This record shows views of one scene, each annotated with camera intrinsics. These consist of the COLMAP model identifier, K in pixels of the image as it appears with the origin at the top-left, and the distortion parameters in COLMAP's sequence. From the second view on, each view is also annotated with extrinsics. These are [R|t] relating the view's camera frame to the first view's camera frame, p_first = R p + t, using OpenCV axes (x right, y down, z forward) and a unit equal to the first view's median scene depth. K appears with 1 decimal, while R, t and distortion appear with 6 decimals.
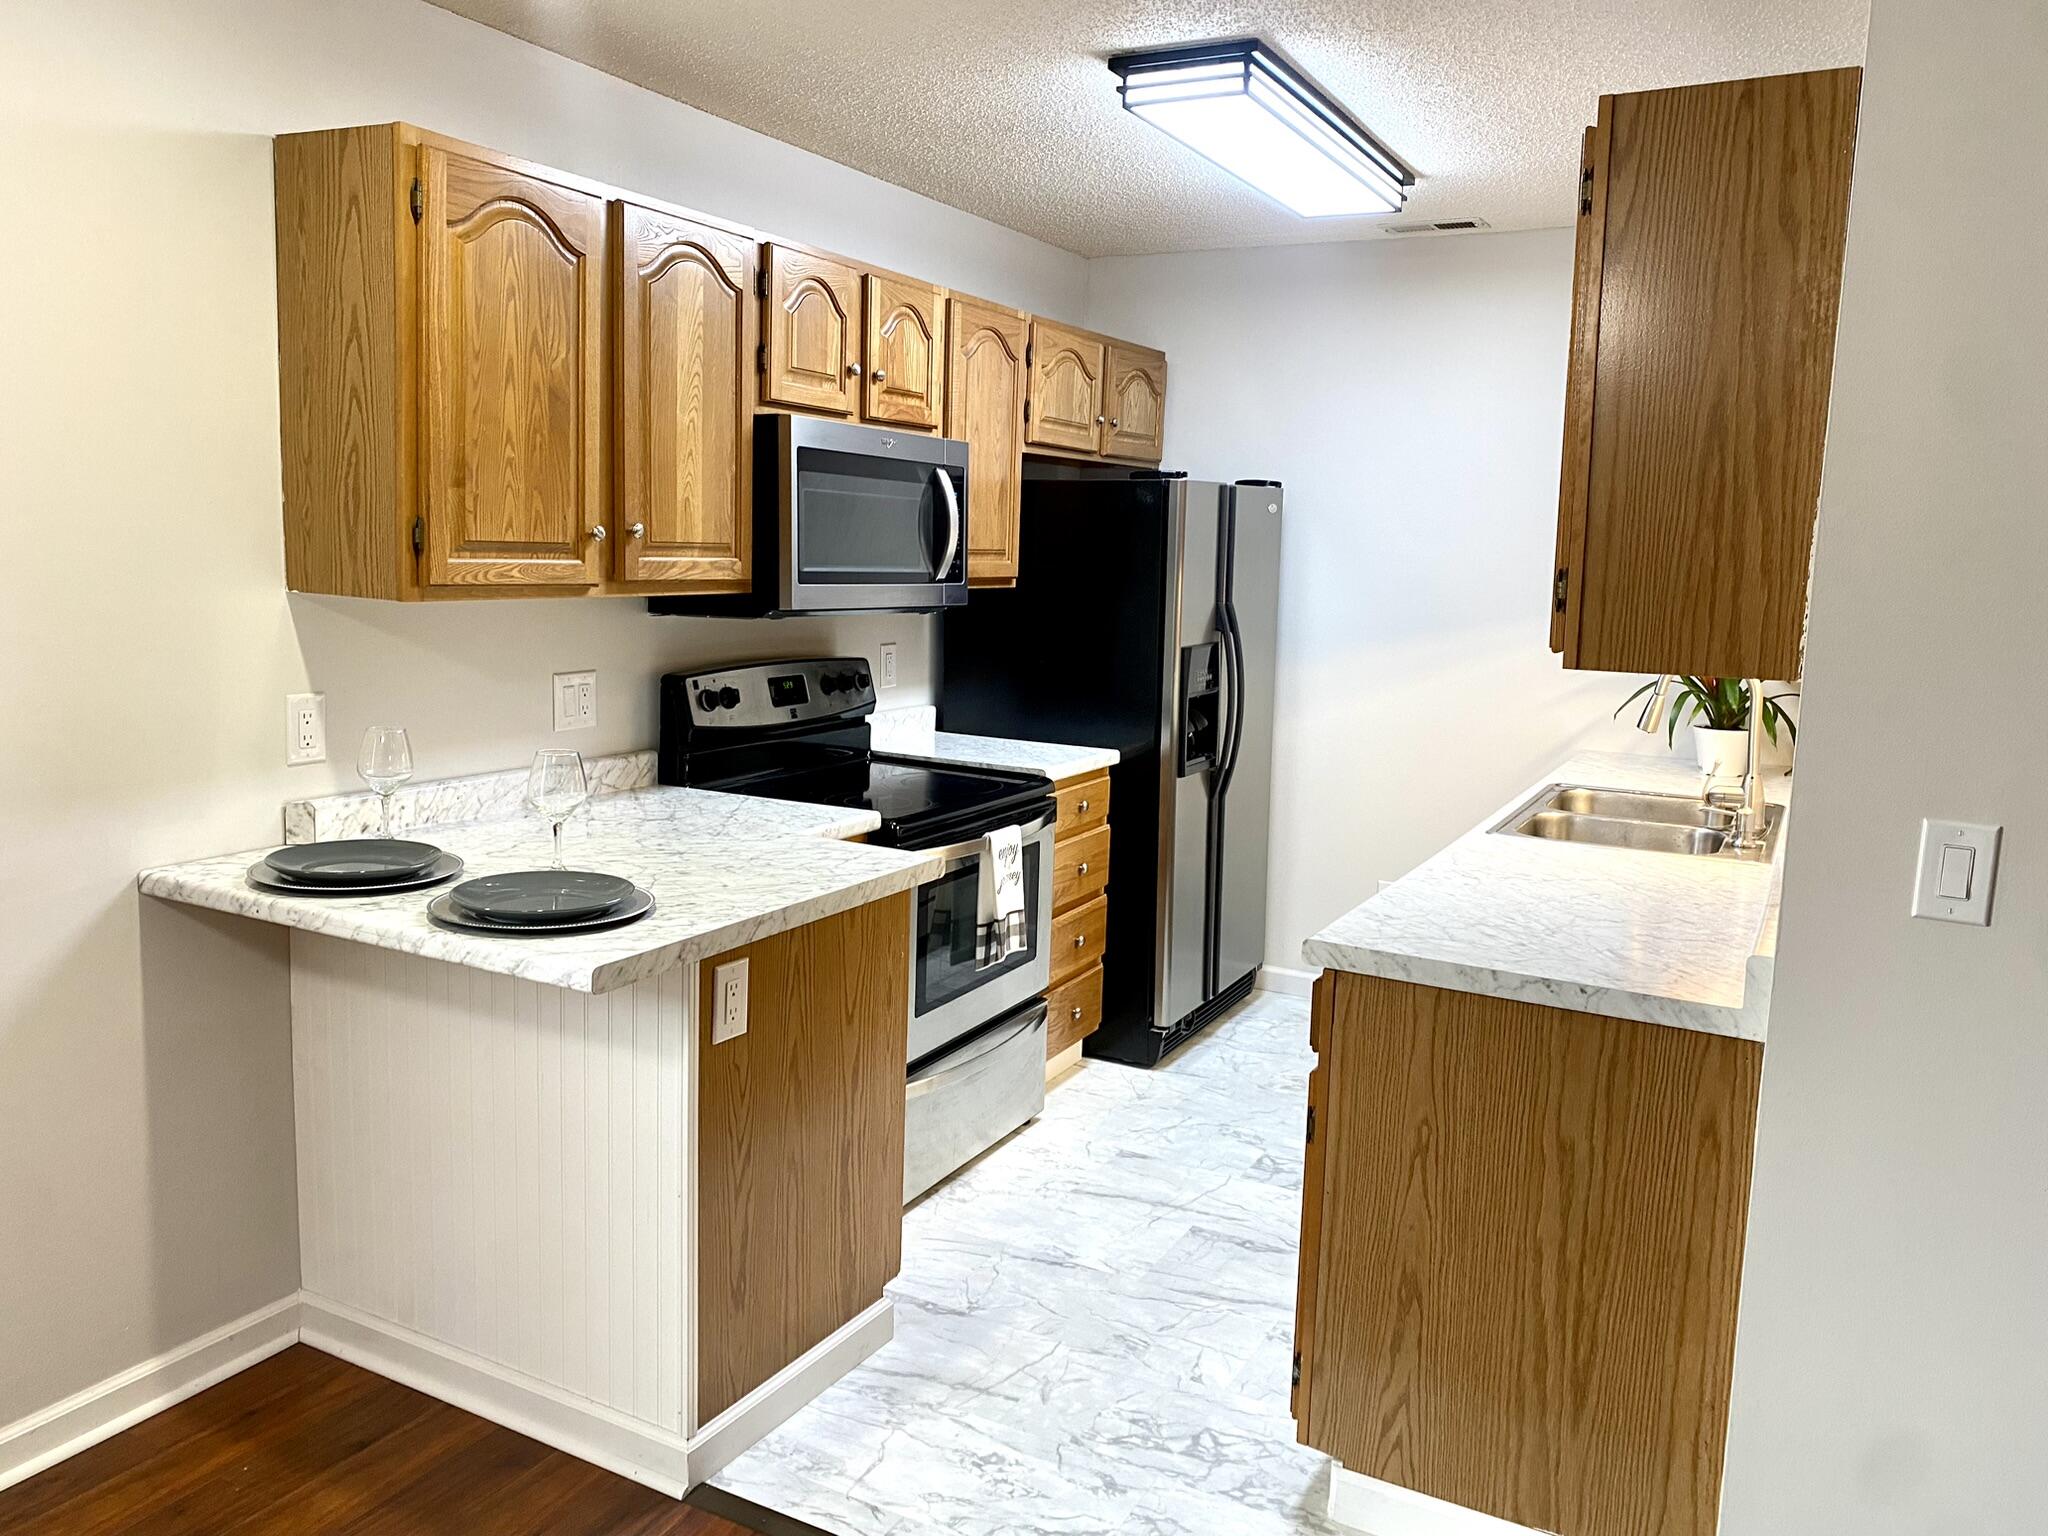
lens RADIAL K [[1523.2, 0, 1057.6], [0, 1523.2, 771.4], [0, 0, 1]] dist [0.161498, -0.330025]
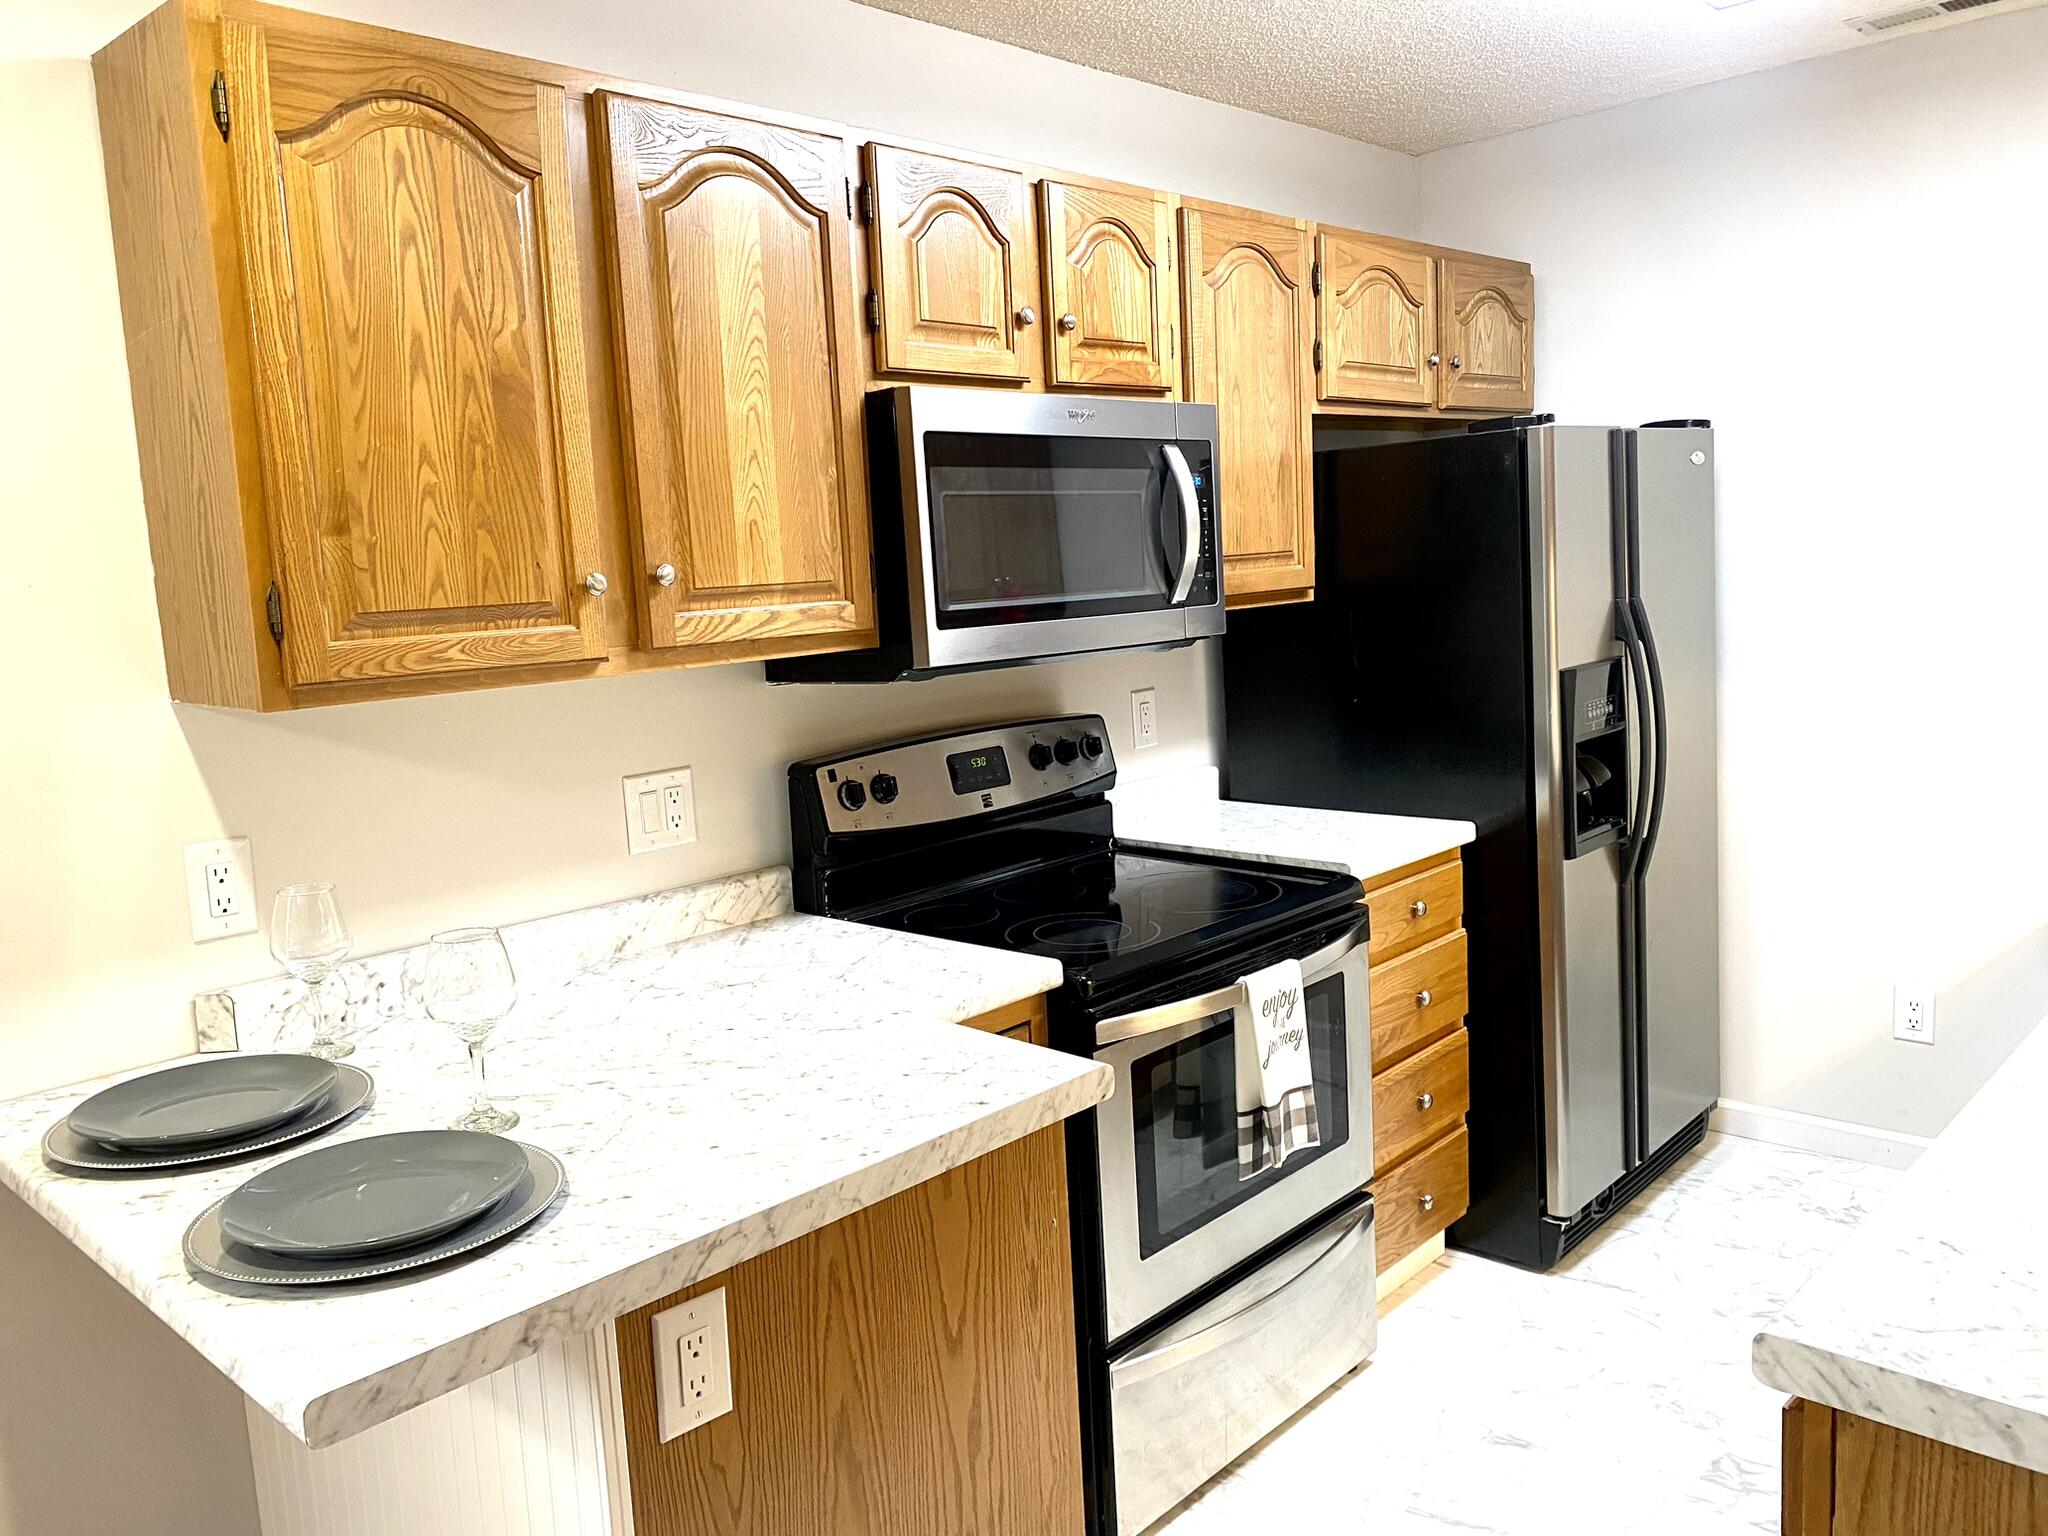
lens RADIAL K [[1548.4, 0, 1024.0], [0, 1548.4, 768.0], [0, 0, 1]] dist [0.032930, -0.044870]
pose [[0.956326, -0.043649, -0.289025, 0.060057], [0.040583, 0.999038, -0.016598, -0.042326], [0.289471, 0.004144, 0.957178, 0.313837]]
